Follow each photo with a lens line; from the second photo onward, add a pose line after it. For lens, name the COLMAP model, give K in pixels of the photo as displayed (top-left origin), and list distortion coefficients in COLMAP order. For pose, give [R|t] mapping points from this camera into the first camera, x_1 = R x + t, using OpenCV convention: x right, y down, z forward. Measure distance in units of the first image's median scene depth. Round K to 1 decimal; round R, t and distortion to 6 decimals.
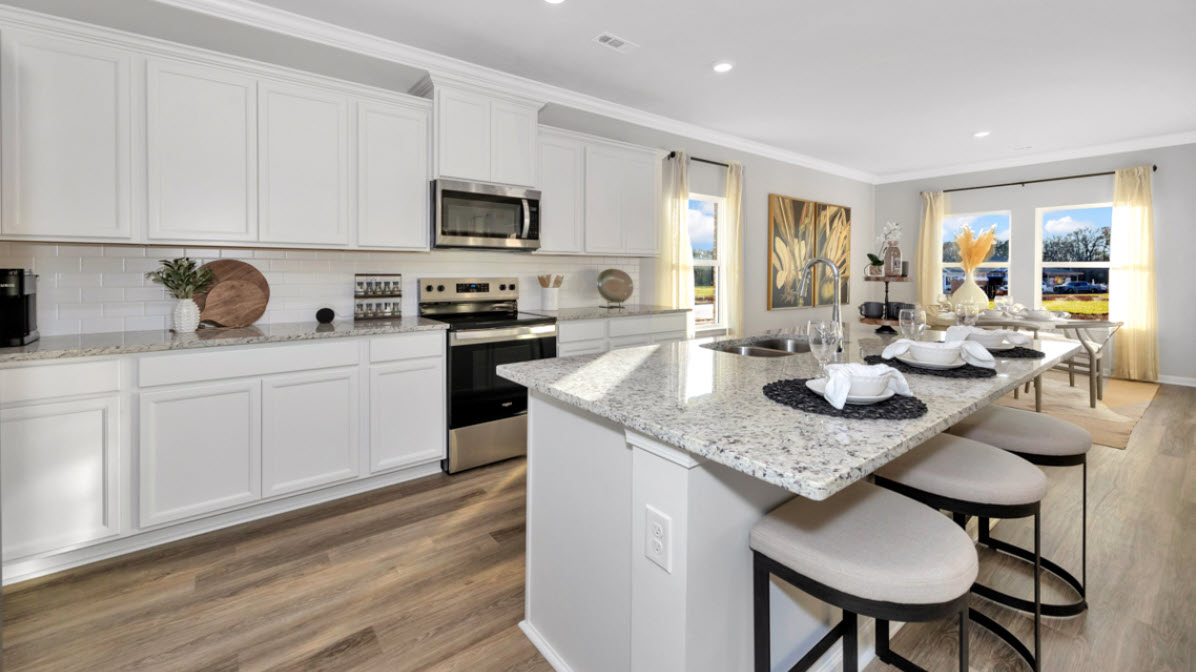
lens RADIAL K [[490.2, 0, 599.6], [0, 490.2, 268.7], [0, 0, 1]] dist [0.010850, -0.002683]
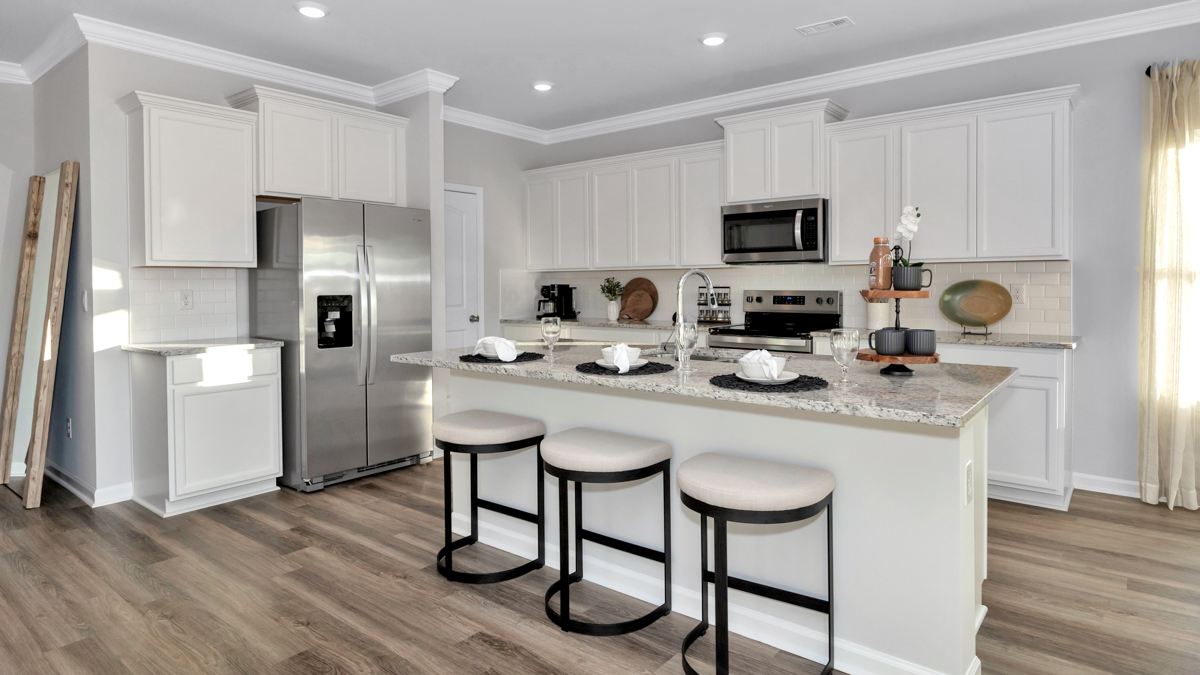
lens RADIAL K [[656.0, 0, 623.7], [0, 656.0, 296.6], [0, 0, 1]] dist [-0.024506, 0.001130]
pose [[0.241572, 0.012991, -0.970296, 0.685341], [0.008762, 0.999840, 0.015567, 0.004737], [0.970343, -0.012262, 0.241419, 0.228623]]
